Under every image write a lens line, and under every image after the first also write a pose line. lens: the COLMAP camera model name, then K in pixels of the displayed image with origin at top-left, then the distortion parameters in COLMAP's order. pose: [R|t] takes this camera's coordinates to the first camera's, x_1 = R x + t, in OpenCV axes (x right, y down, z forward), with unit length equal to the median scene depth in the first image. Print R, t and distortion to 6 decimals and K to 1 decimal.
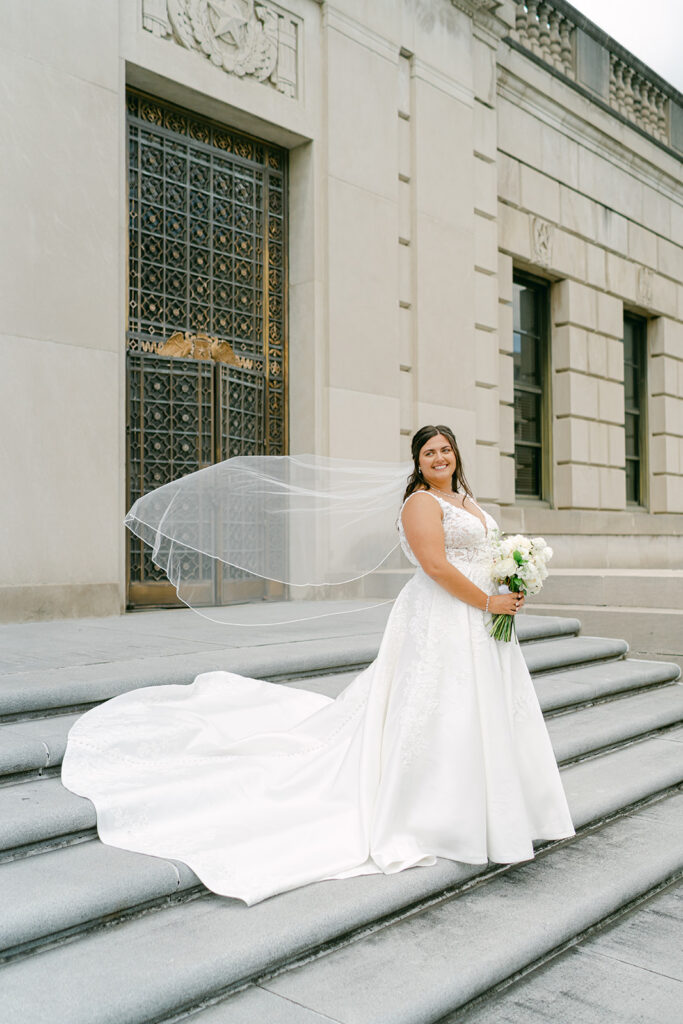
lens RADIAL K [[958.6, 0, 340.4], [0, 958.6, 512.7], [0, 0, 1]] dist [-0.007616, 0.000000]
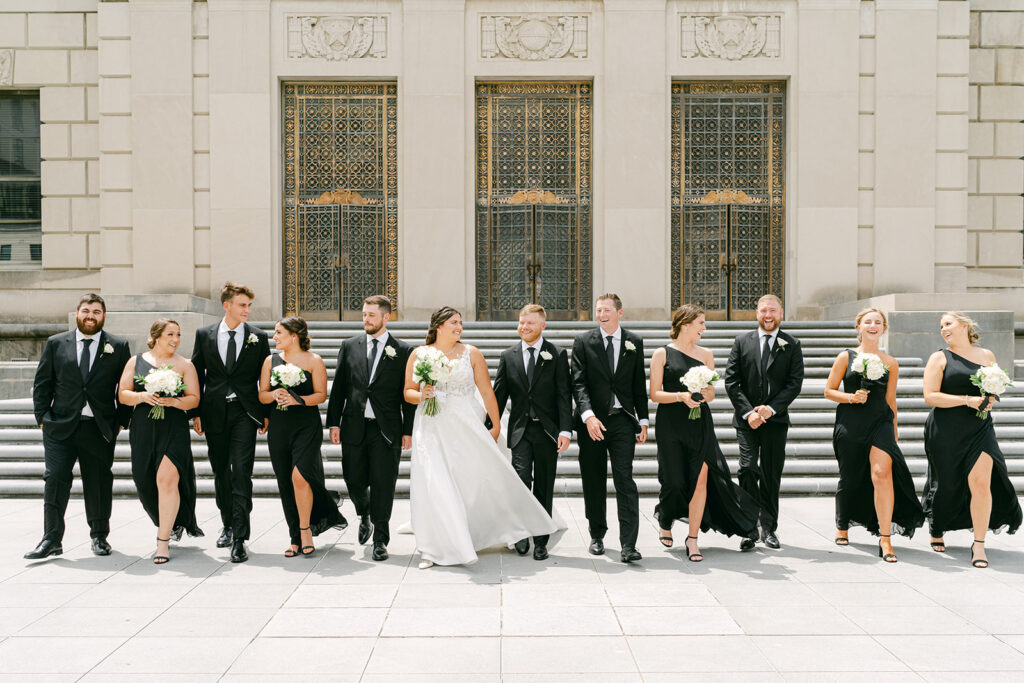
lens RADIAL K [[958.6, 0, 509.4], [0, 958.6, 340.0], [0, 0, 1]] dist [-0.007616, 0.000000]
pose [[0.685088, 0.000952, -0.728460, 1.003614], [0.018102, 0.999668, 0.018331, 0.084902], [0.728236, -0.025745, 0.684843, -0.722448]]
